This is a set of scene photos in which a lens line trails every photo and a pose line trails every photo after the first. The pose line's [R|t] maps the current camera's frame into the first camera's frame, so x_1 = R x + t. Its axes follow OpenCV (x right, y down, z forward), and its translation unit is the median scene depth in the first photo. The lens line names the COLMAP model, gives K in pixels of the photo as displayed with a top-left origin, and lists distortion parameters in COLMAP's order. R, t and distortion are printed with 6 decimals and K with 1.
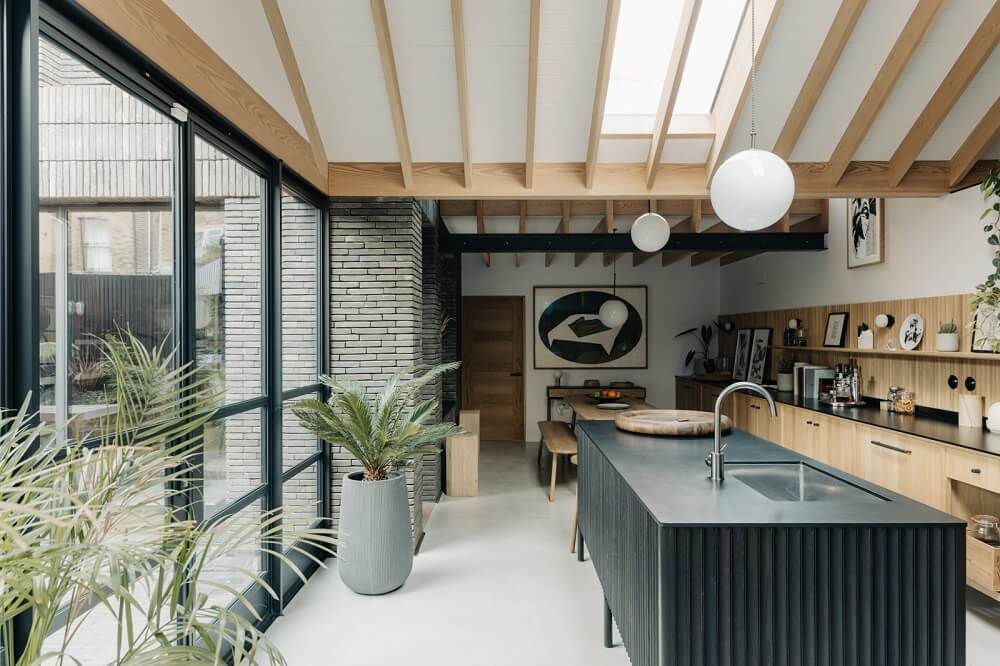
lens RADIAL K [[673.9, 0, 500.0], [0, 673.9, 333.0], [0, 0, 1]] dist [0.001203, -0.006132]
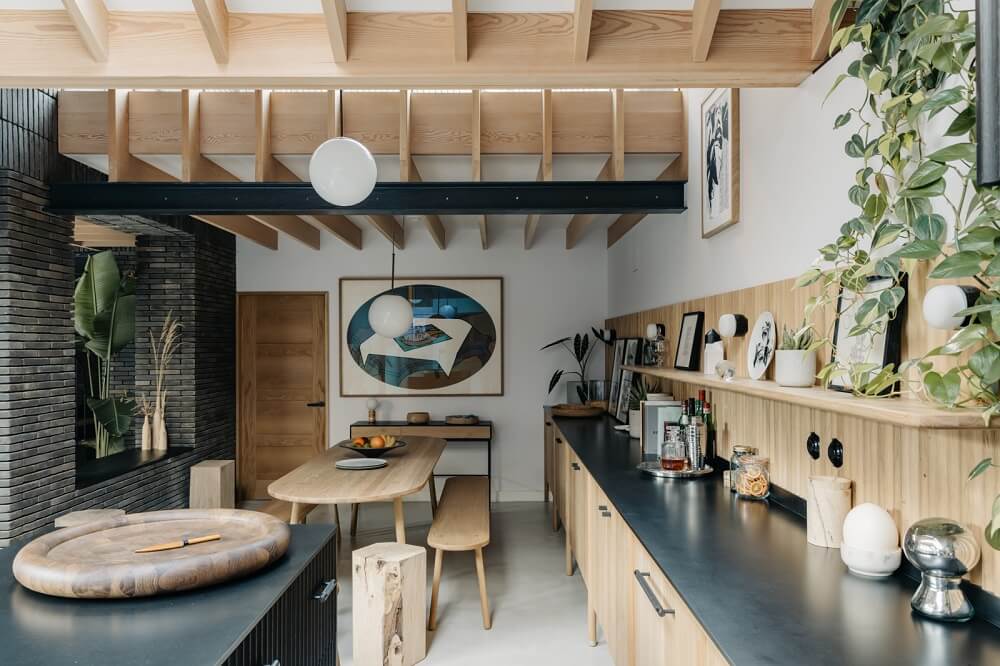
lens RADIAL K [[772.5, 0, 500.9], [0, 772.5, 338.8], [0, 0, 1]] dist [0.011276, 0.003922]
pose [[0.999894, -0.001363, 0.014501, 0.345374], [0.001427, 0.999989, -0.004395, -0.004187], [-0.014495, 0.004415, 0.999885, 0.340752]]
